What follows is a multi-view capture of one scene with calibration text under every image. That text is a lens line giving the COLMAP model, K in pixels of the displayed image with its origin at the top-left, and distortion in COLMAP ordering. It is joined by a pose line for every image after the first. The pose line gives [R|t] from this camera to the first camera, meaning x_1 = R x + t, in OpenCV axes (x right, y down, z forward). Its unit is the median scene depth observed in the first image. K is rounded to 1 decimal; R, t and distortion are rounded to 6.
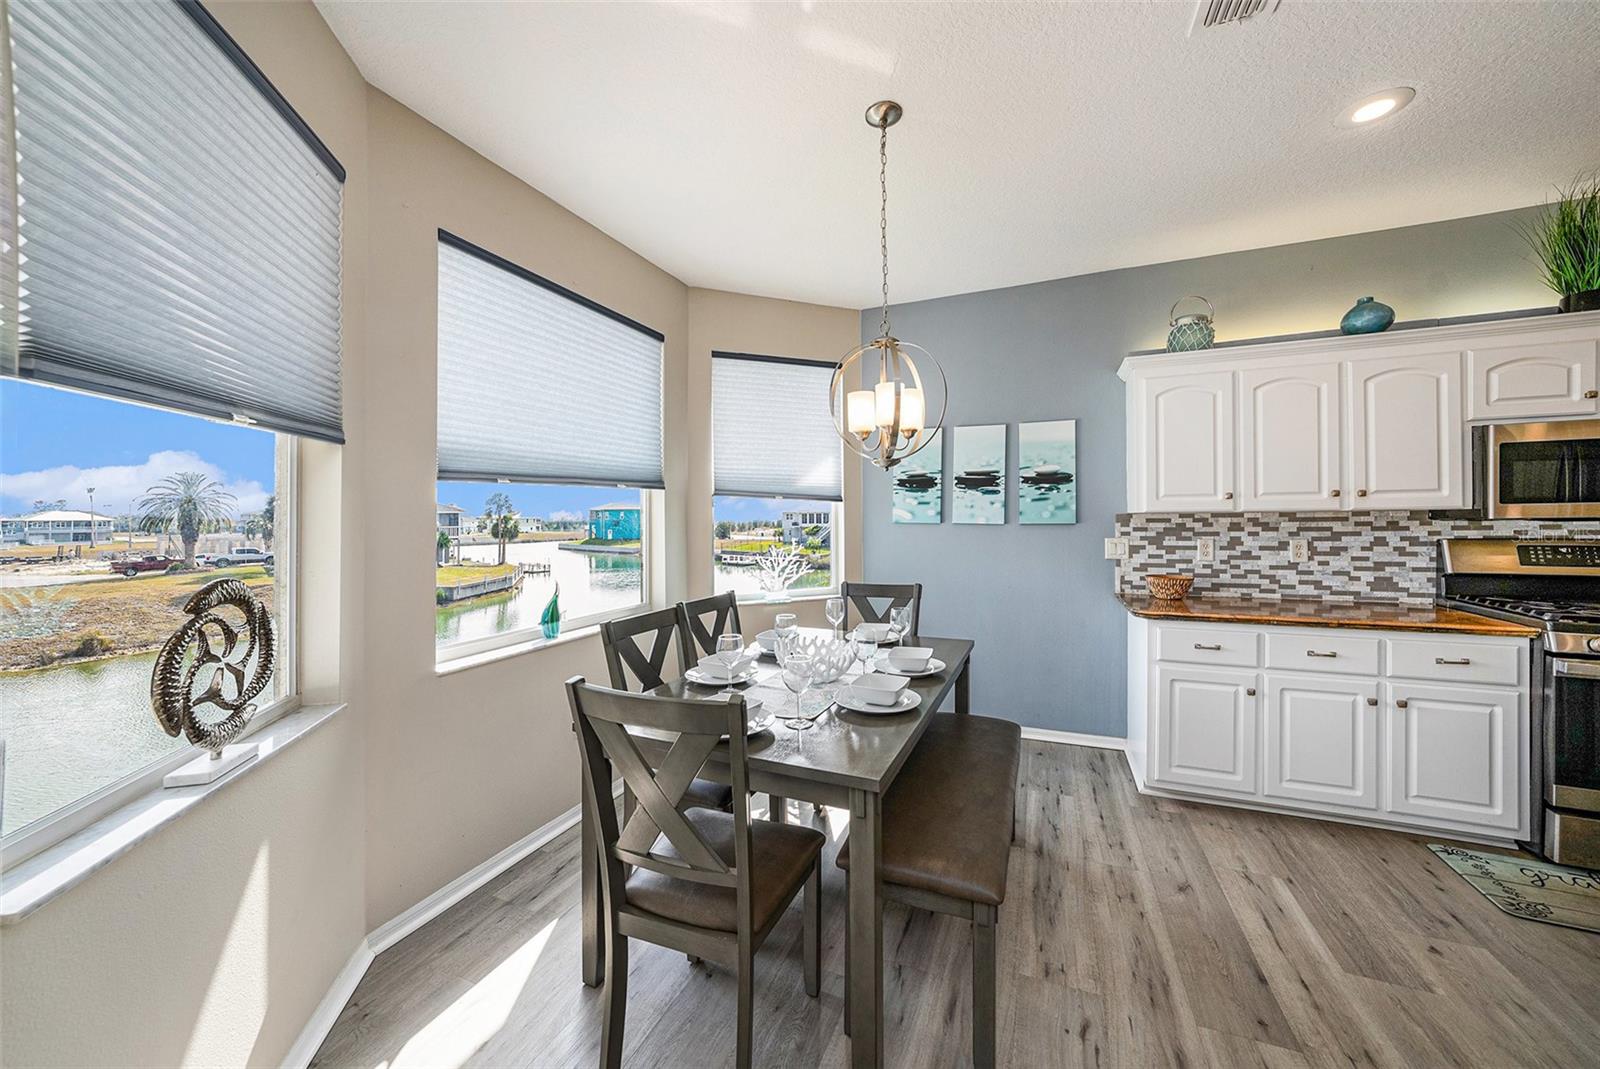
lens RADIAL K [[558.2, 0, 803.6], [0, 558.2, 525.0], [0, 0, 1]] dist [-0.028828, 0.006253]
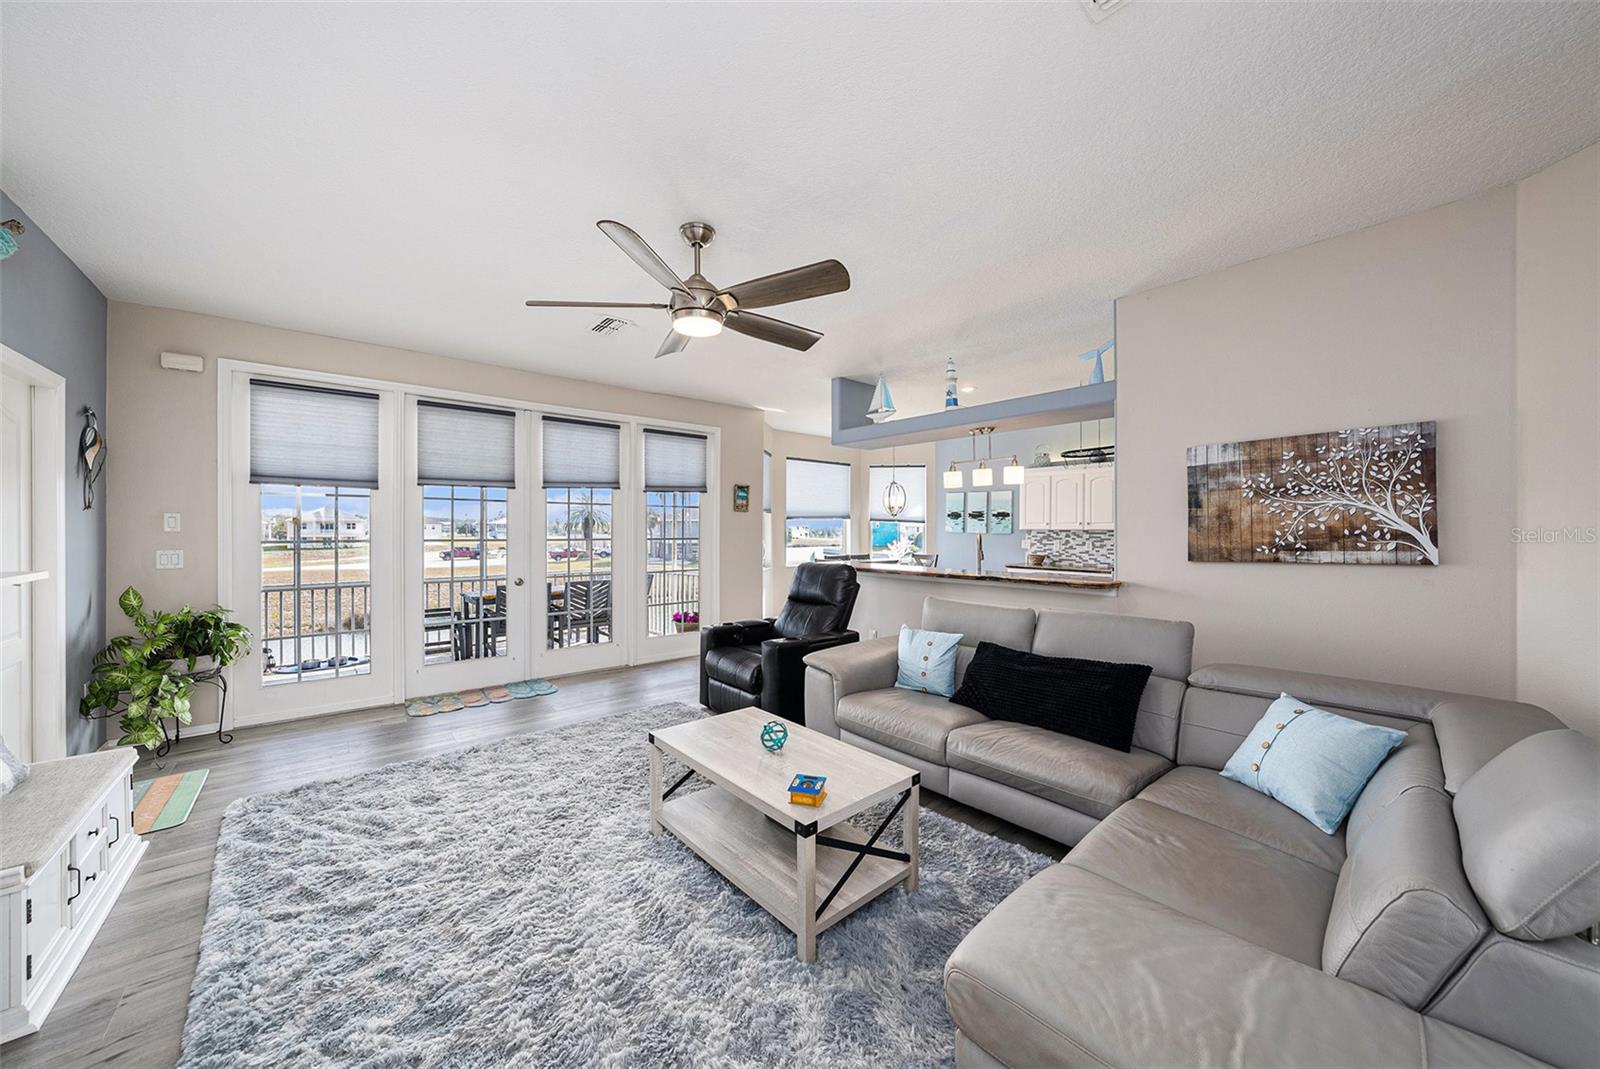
lens RADIAL K [[559.2, 0, 806.3], [0, 559.2, 533.4], [0, 0, 1]] dist [-0.028940, 0.006099]
pose [[0.901739, 0.017562, -0.431923, 0.876027], [-0.018185, 0.999831, 0.002688, 0.007053], [0.431897, 0.005431, 0.901906, -1.872452]]
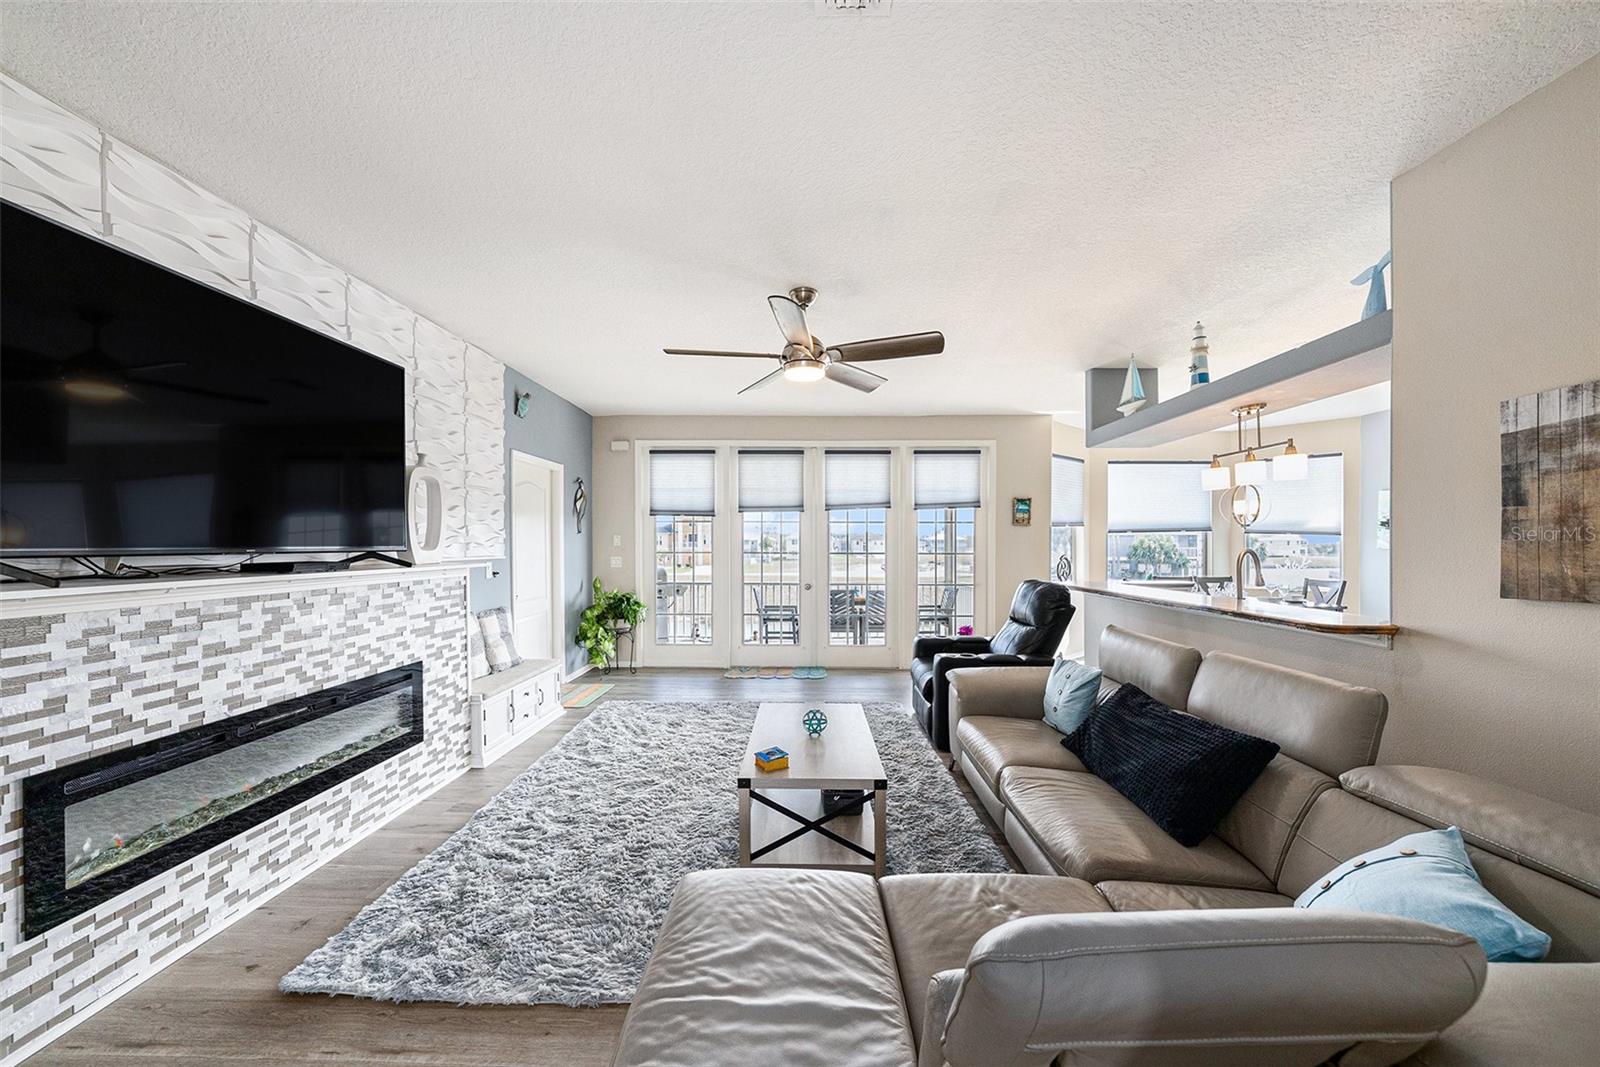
lens RADIAL K [[568.3, 0, 806.9], [0, 568.3, 555.7], [0, 0, 1]] dist [-0.036396, 0.007896]
pose [[0.381972, 0.031778, -0.923628, 1.368150], [-0.016063, 0.999486, 0.027745, -0.001835], [0.924034, 0.004239, 0.382286, -1.532356]]
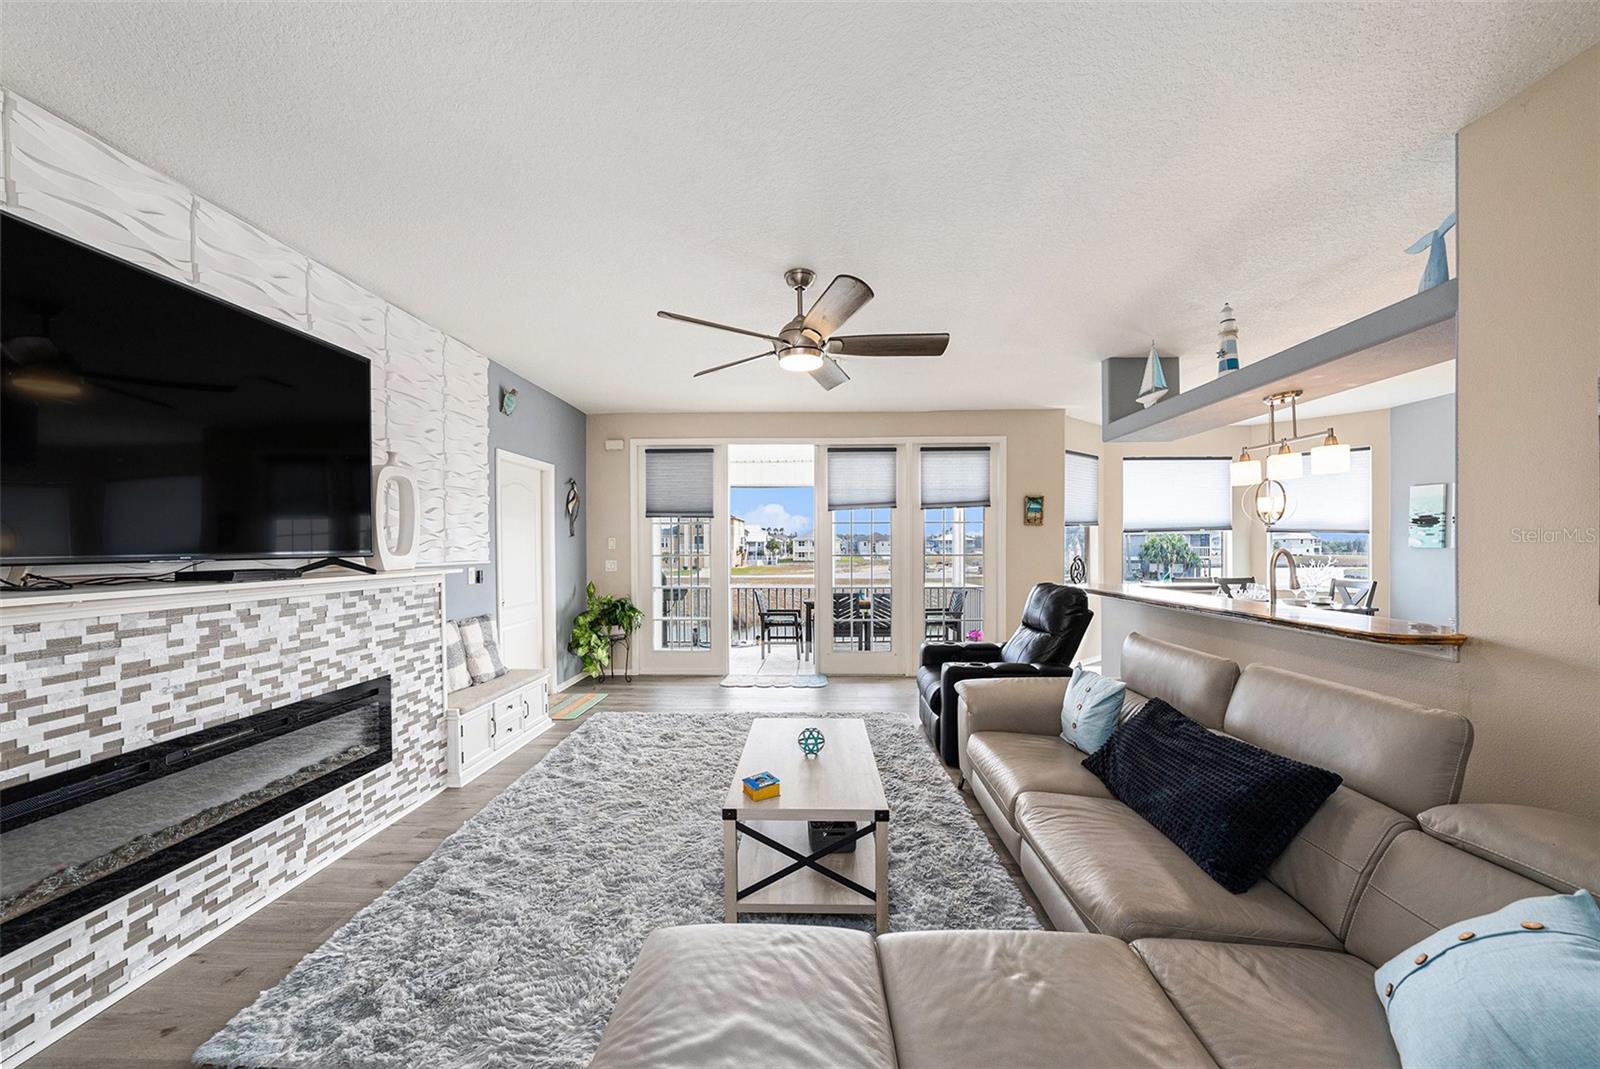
lens RADIAL K [[572.1, 0, 807.7], [0, 572.1, 555.6], [0, 0, 1]] dist [-0.030144, 0.007540]
pose [[0.371884, 0.026963, -0.927887, 1.305720], [-0.010123, 0.999636, 0.024990, -0.003408], [0.928224, 0.000100, 0.372022, -1.485139]]
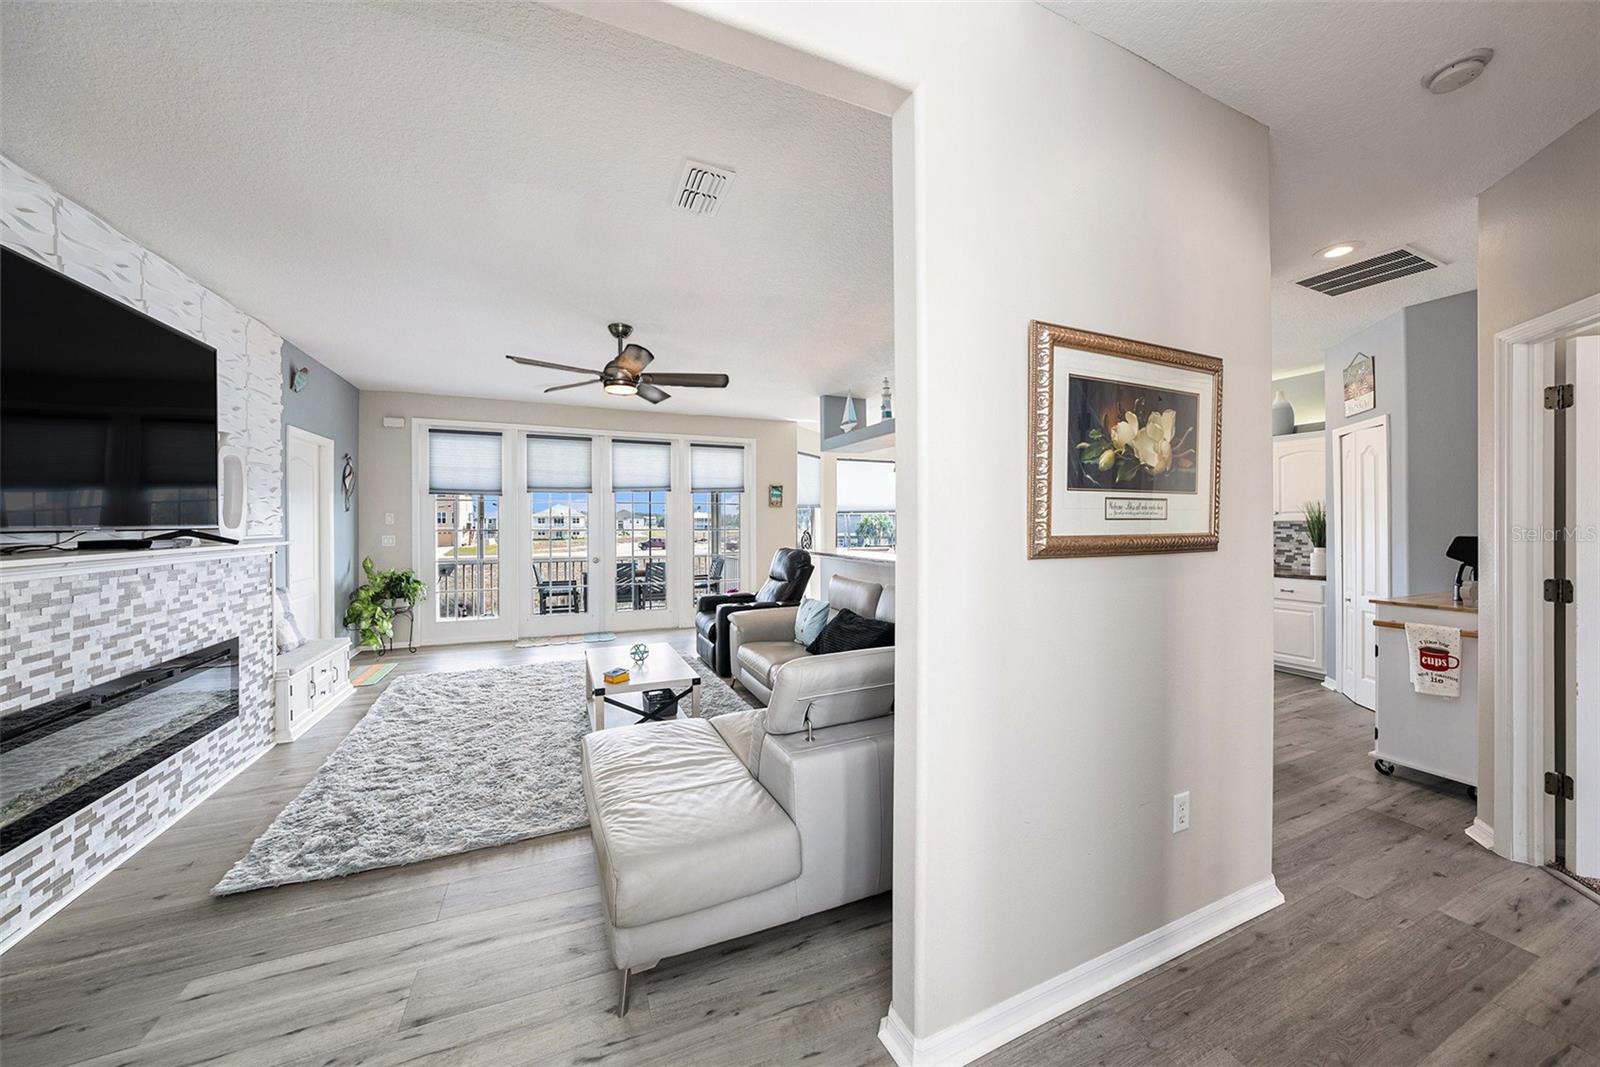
lens RADIAL K [[556.7, 0, 809.5], [0, 556.7, 525.2], [0, 0, 1]] dist [-0.022385, 0.000022]
pose [[0.734011, 0.015032, -0.678972, 1.648877], [-0.015465, 0.999866, 0.005418, -0.000027], [0.678962, 0.006524, 0.734144, -1.829463]]
